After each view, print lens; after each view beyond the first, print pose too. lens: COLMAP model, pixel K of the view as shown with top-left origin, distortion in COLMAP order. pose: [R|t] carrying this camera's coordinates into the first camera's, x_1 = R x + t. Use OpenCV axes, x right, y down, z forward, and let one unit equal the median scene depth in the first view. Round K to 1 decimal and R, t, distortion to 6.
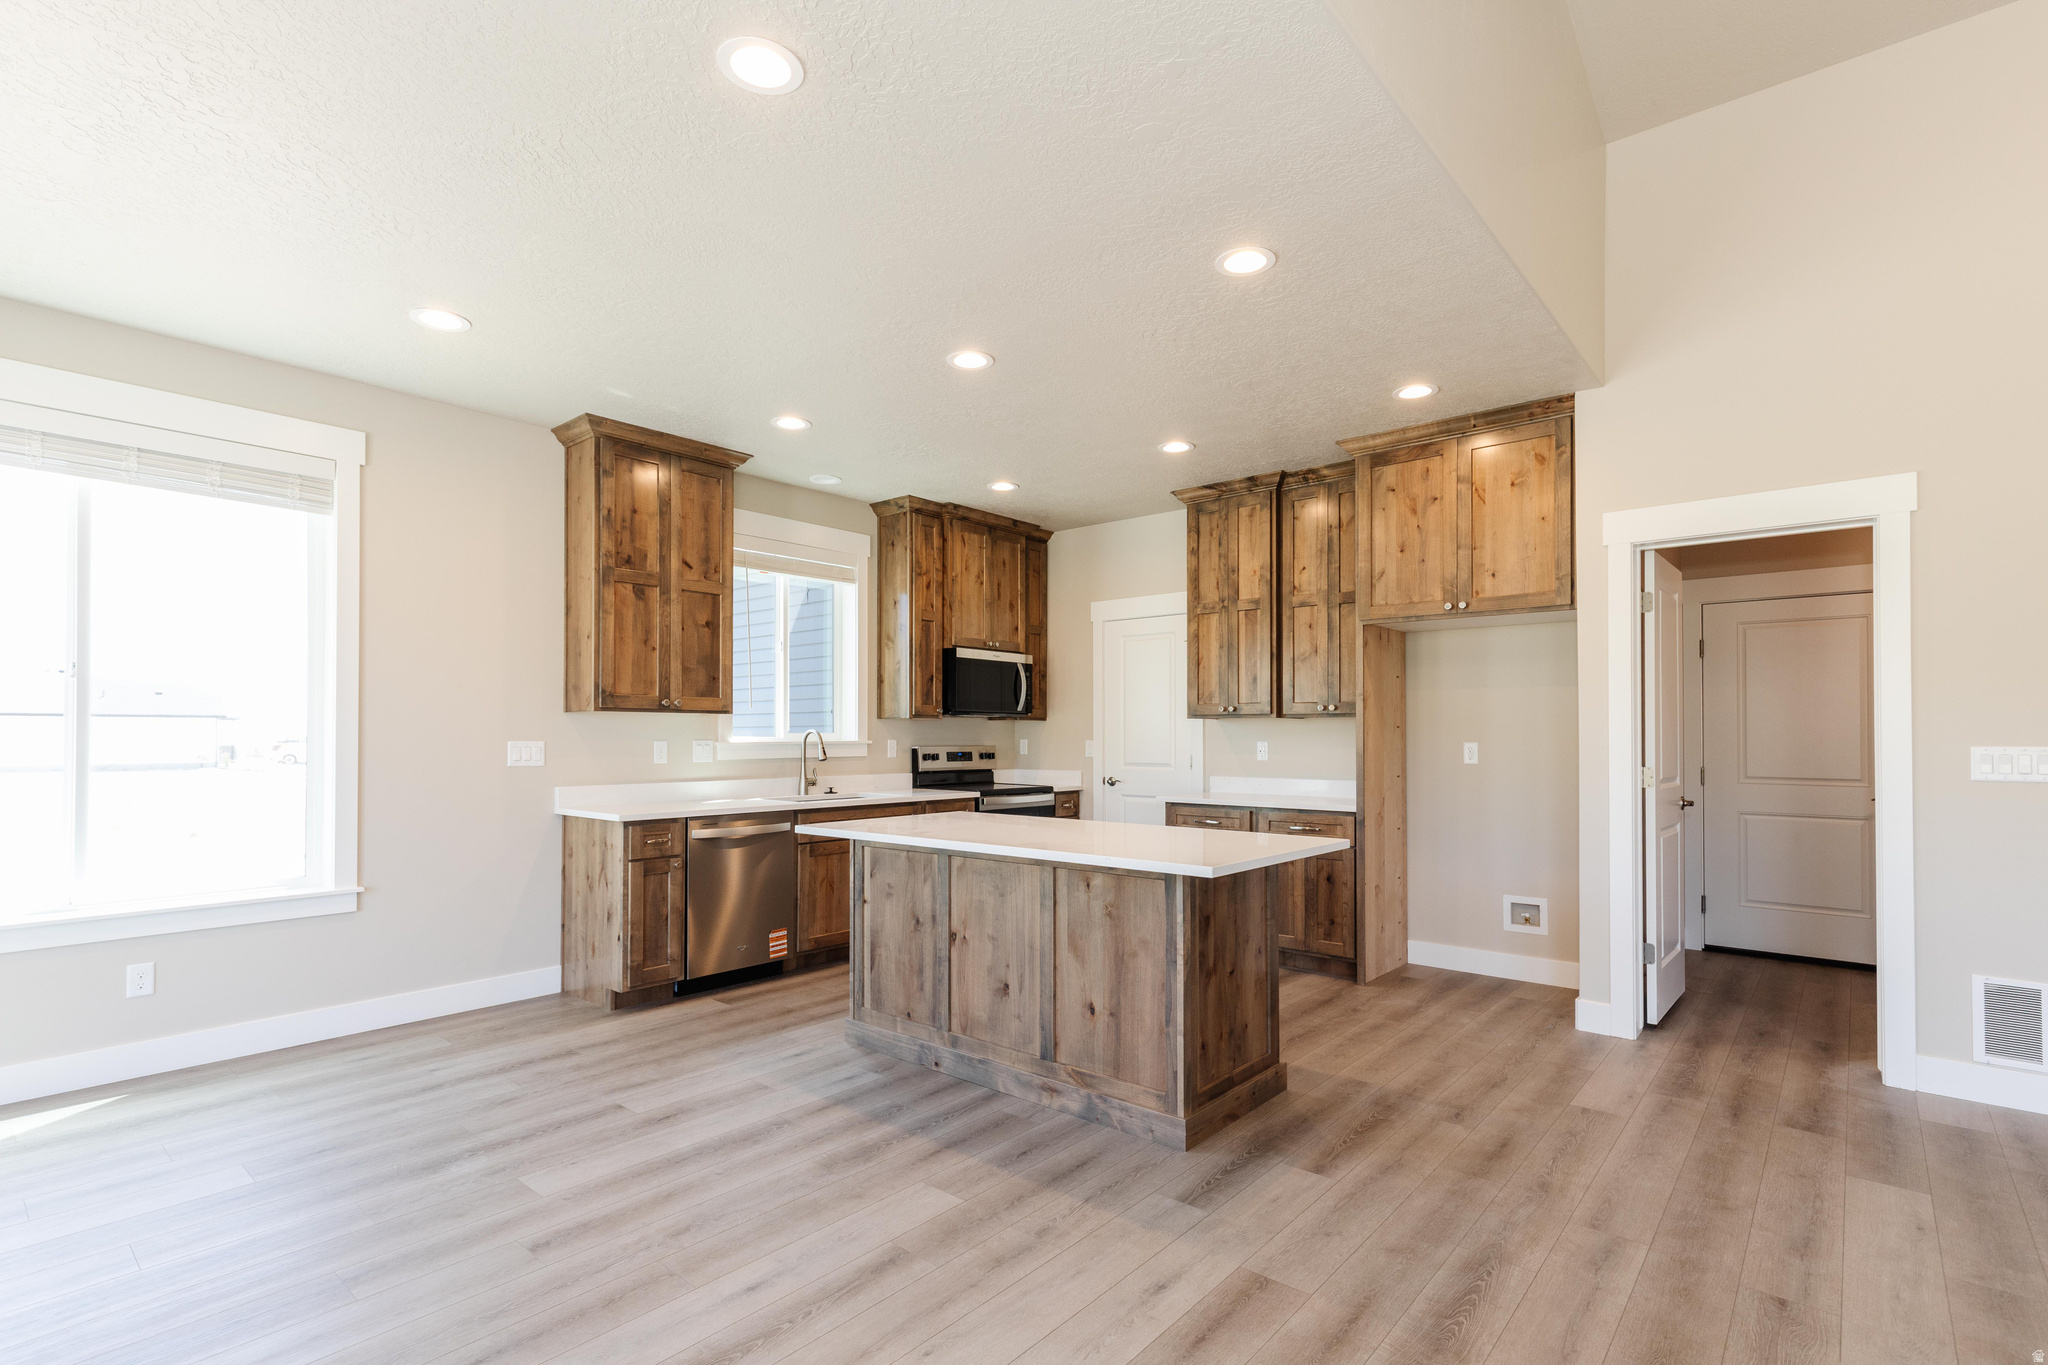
lens RADIAL K [[931.2, 0, 982.6], [0, 931.2, 730.3], [0, 0, 1]] dist [0.015761, -0.002916]
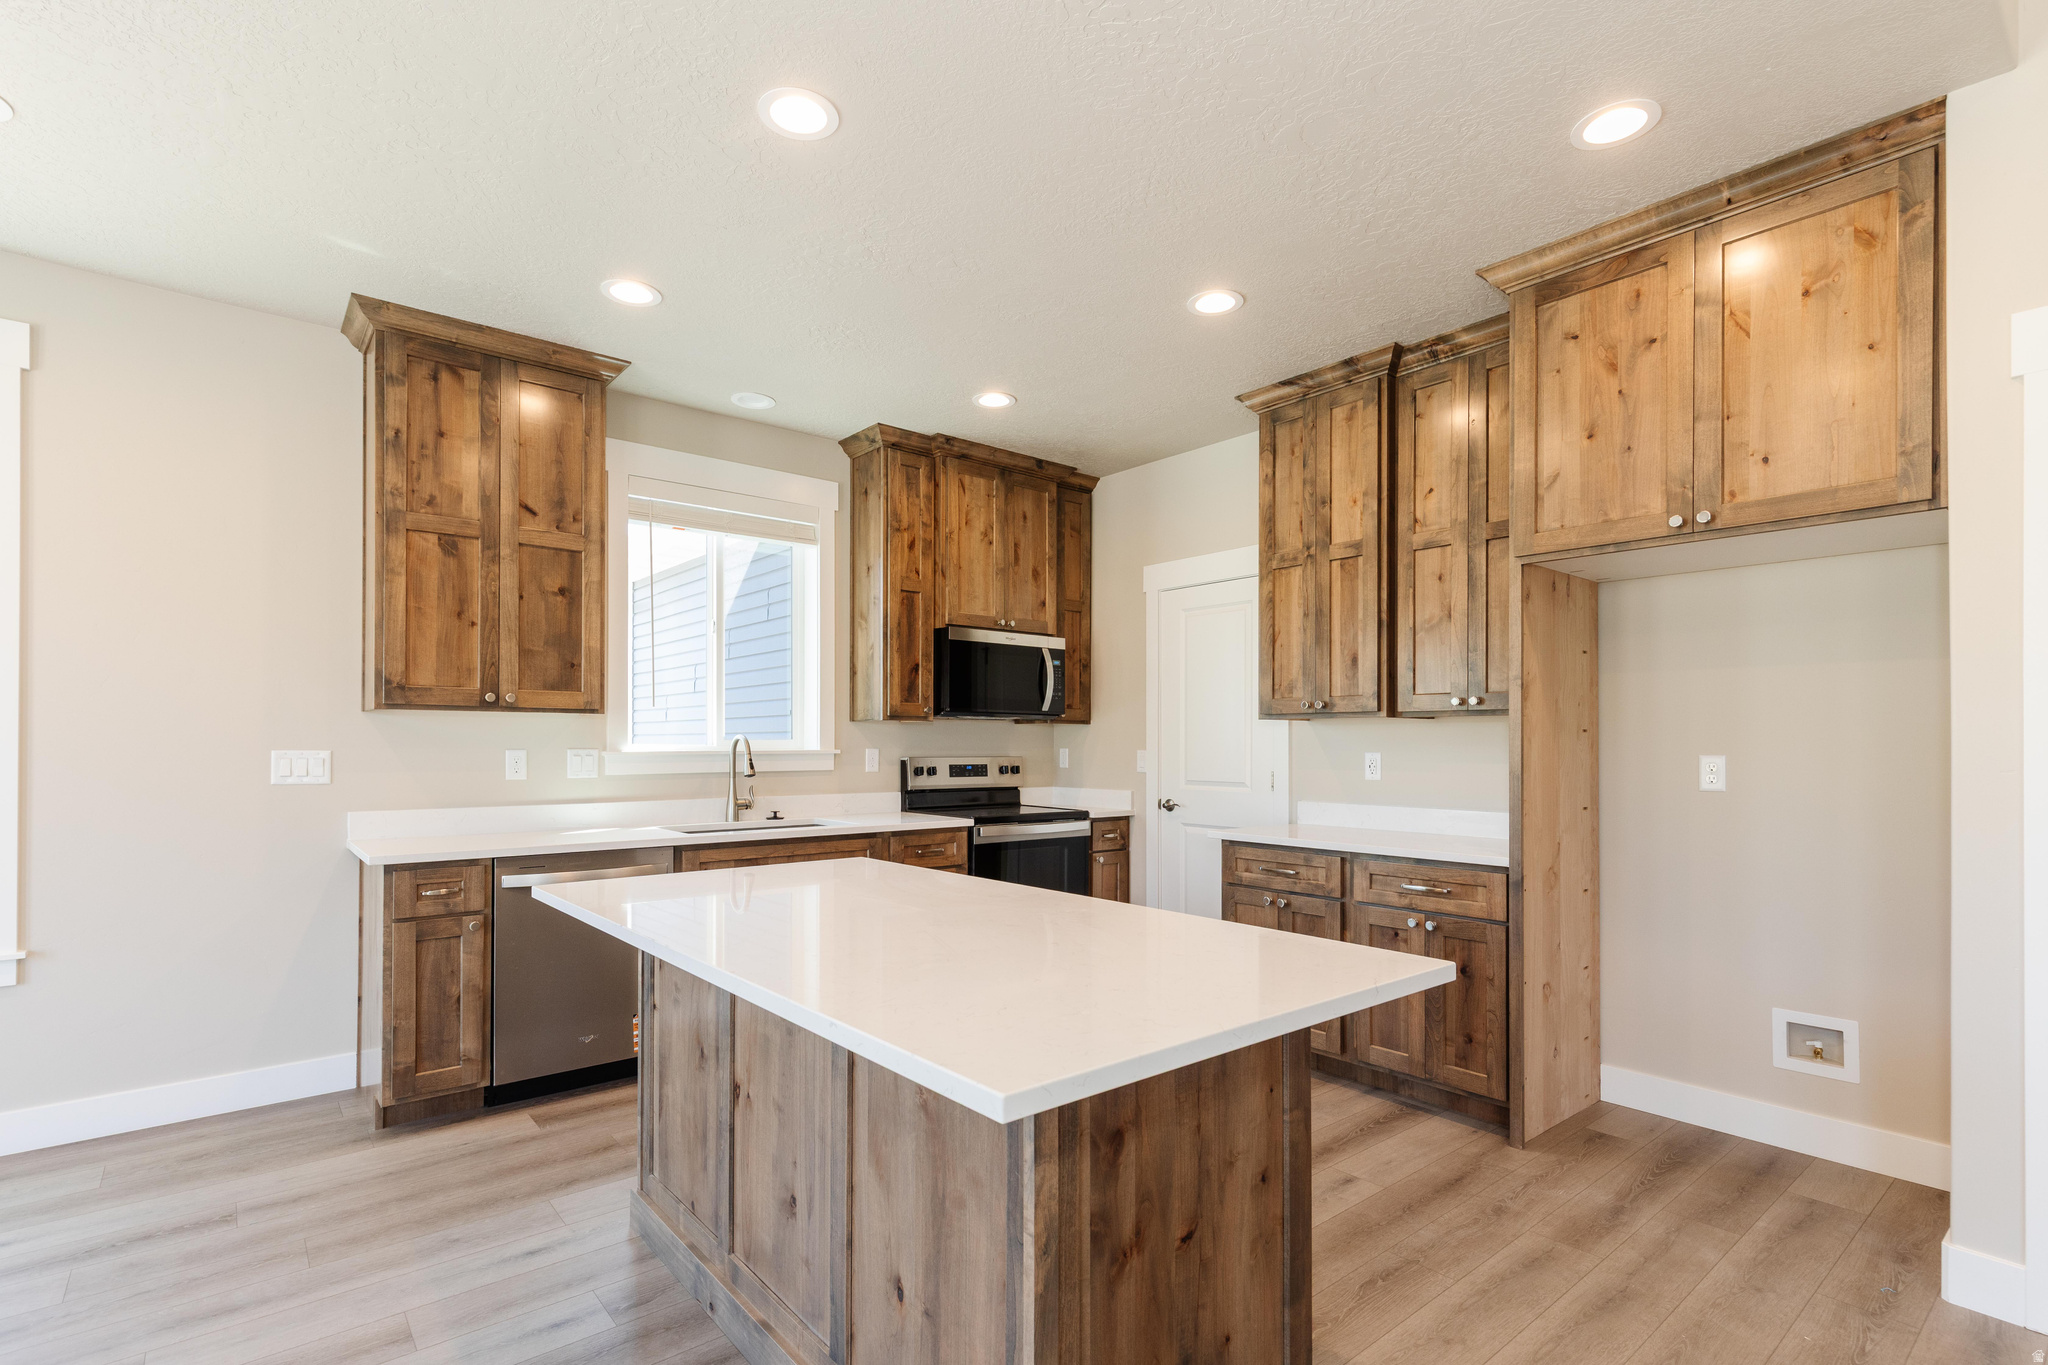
lens RADIAL K [[931.2, 0, 996.3], [0, 931.2, 742.8], [0, 0, 1]] dist [0.015761, -0.002916]
pose [[0.988073, 0.001550, -0.153980, 0.157897], [-0.000992, 0.999993, 0.003703, 0.002424], [0.153984, -0.003506, 0.988067, 0.330930]]
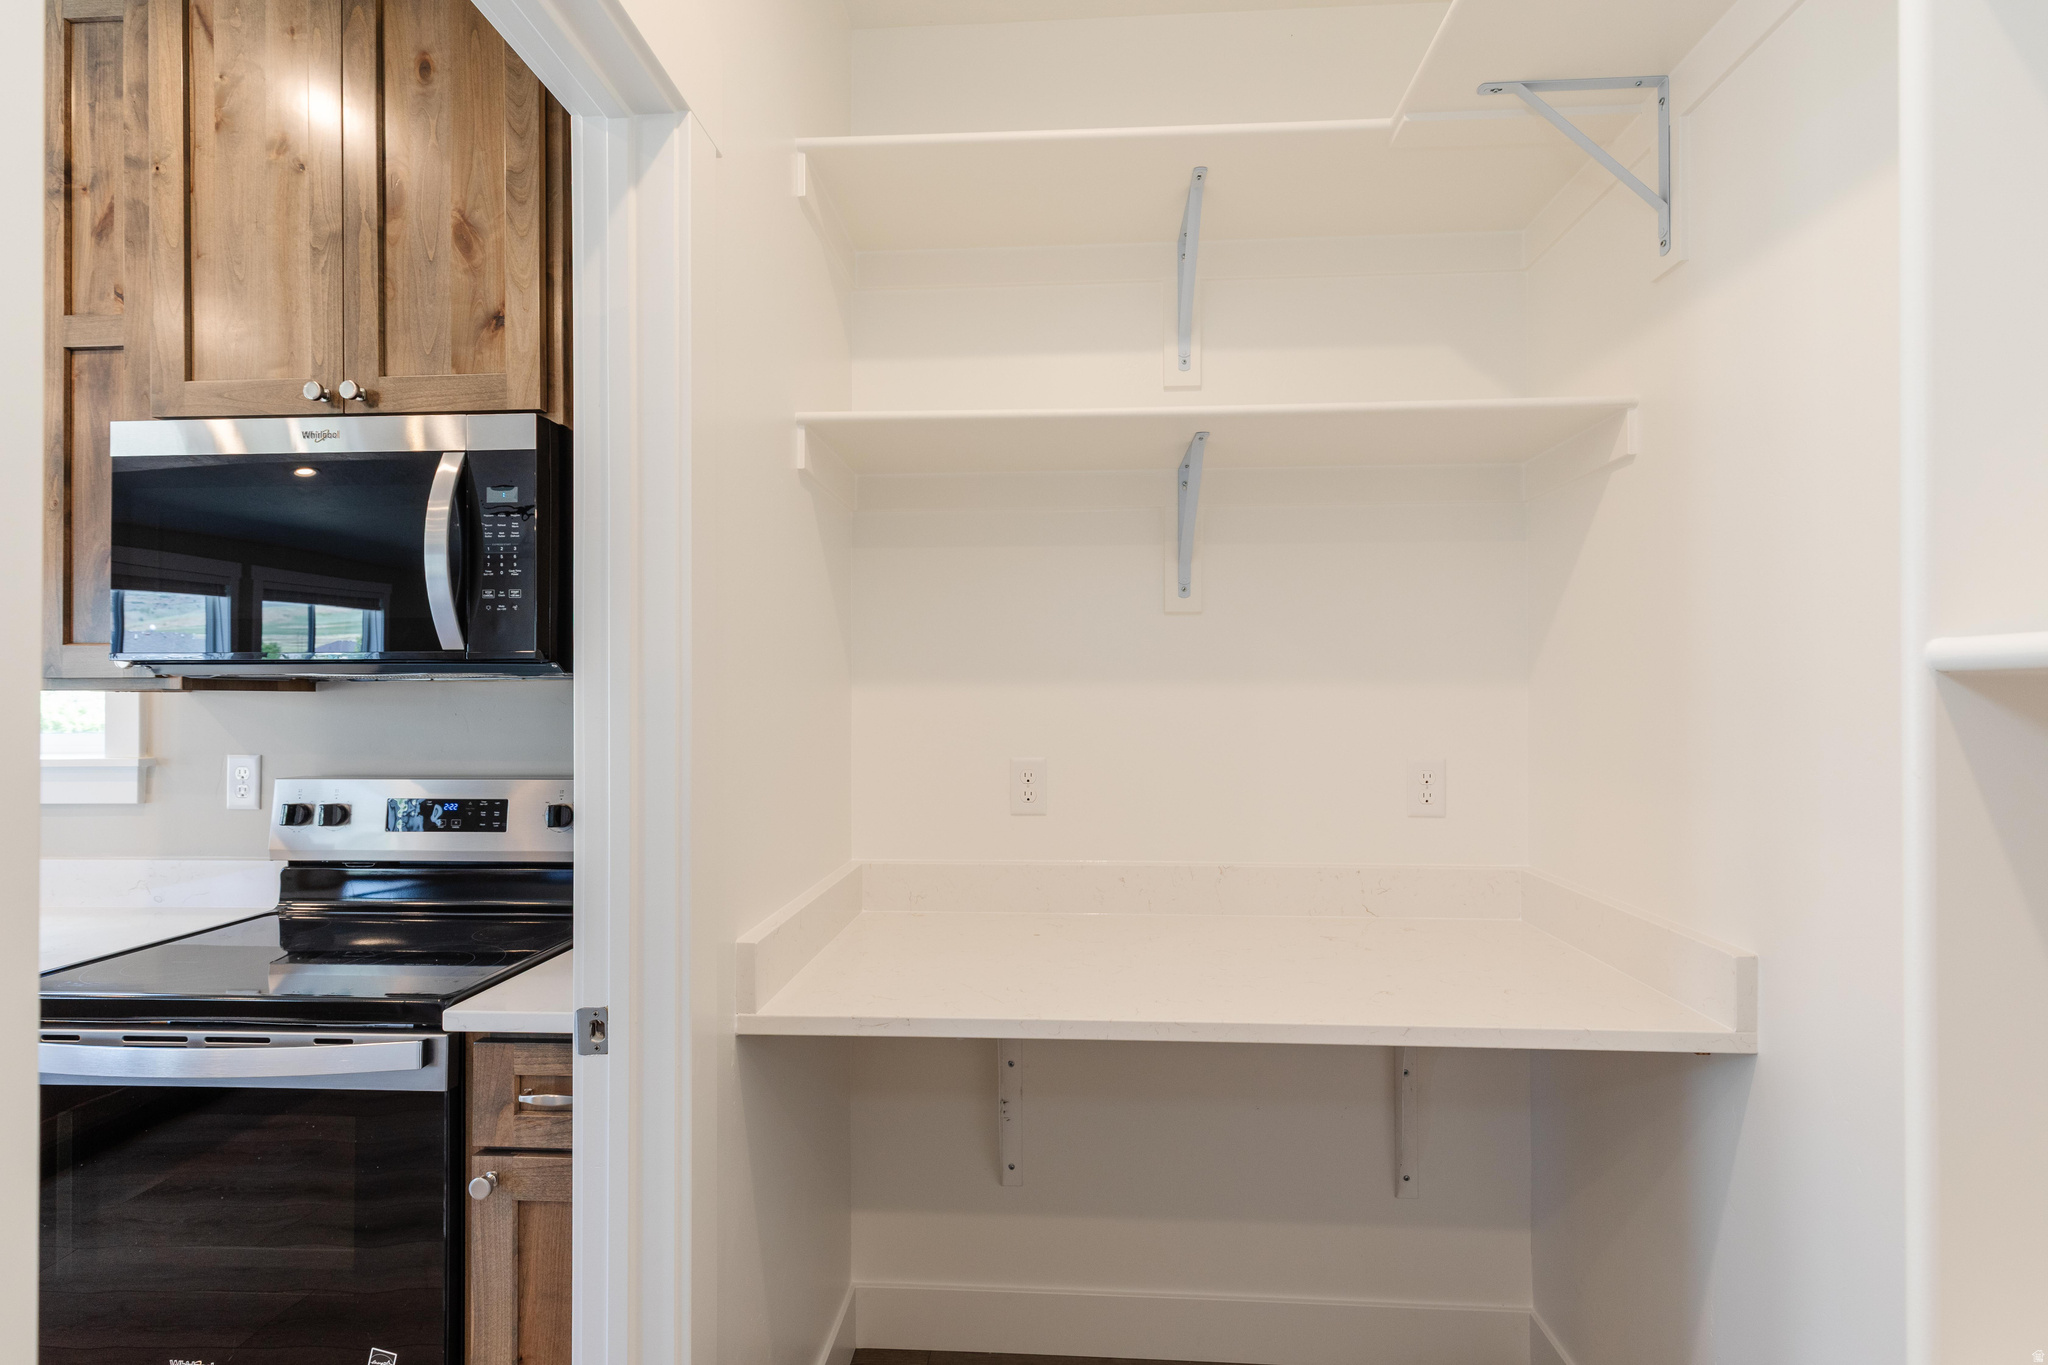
lens RADIAL K [[931.2, 0, 1061.6], [0, 931.2, 683.1], [0, 0, 1]] dist [0.015761, -0.002916]
pose [[0.638685, -0.015318, -0.769316, 0.439079], [0.009732, 0.999883, -0.011828, -0.011132], [0.769407, 0.000067, 0.638759, 1.303538]]
